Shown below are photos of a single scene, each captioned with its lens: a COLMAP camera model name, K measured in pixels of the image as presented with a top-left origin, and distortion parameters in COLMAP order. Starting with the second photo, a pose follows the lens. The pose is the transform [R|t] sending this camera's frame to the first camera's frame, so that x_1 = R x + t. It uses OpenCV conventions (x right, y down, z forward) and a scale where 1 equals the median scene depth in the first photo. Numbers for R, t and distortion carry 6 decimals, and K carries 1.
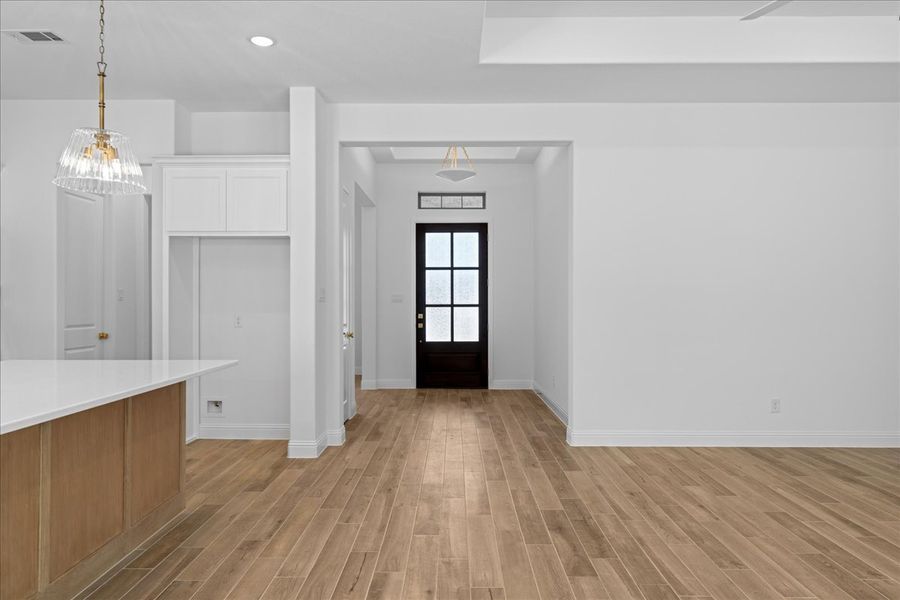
lens RADIAL K [[594.7, 0, 450.0], [0, 594.7, 300.0], [0, 0, 1]] dist [-0.002934, -0.000844]
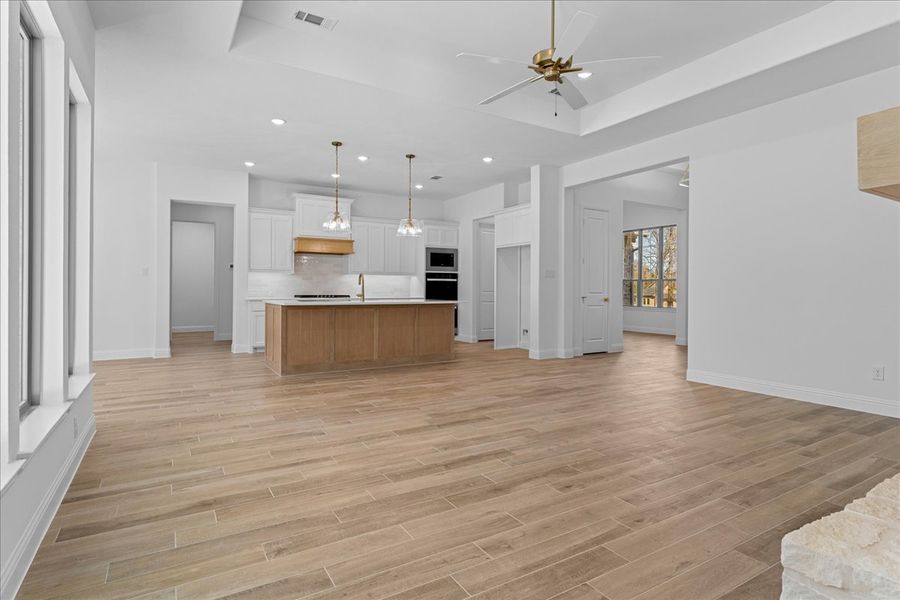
lens RADIAL K [[472.9, 0, 446.9], [0, 472.9, 288.4], [0, 0, 1]] dist [0.000469, 0.000166]
pose [[0.520067, -0.000012, -0.854126, 0.543993], [-0.000467, 1.000000, -0.000299, 0.022787], [0.854125, 0.000554, 0.520067, -0.022006]]
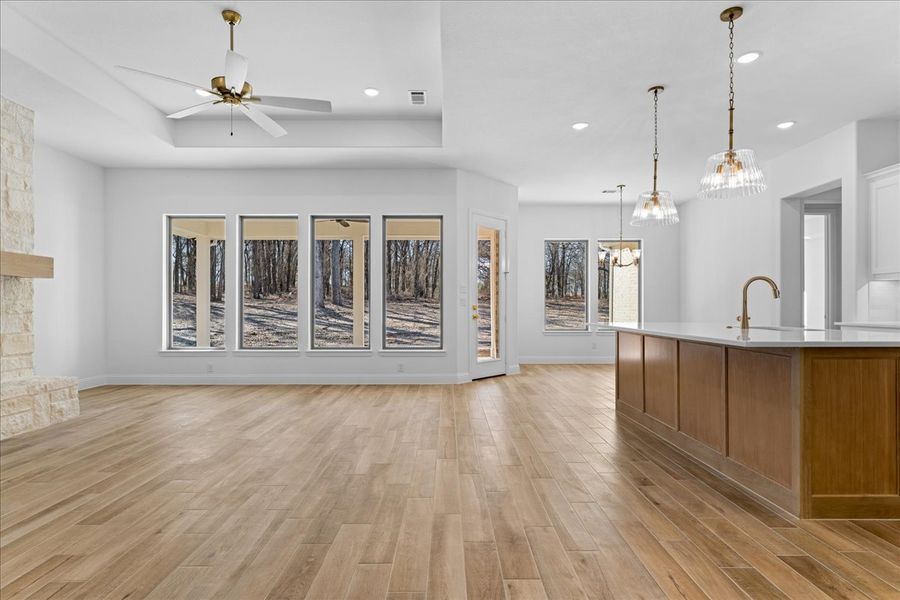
lens RADIAL K [[469.8, 0, 451.8], [0, 469.8, 306.5], [0, 0, 1]] dist [0.000301, 0.000063]
pose [[-0.999870, -0.000318, -0.016136, 0.023044], [-0.000224, 0.999983, -0.005822, 0.025895], [0.016138, -0.005818, -0.999853, 0.734824]]
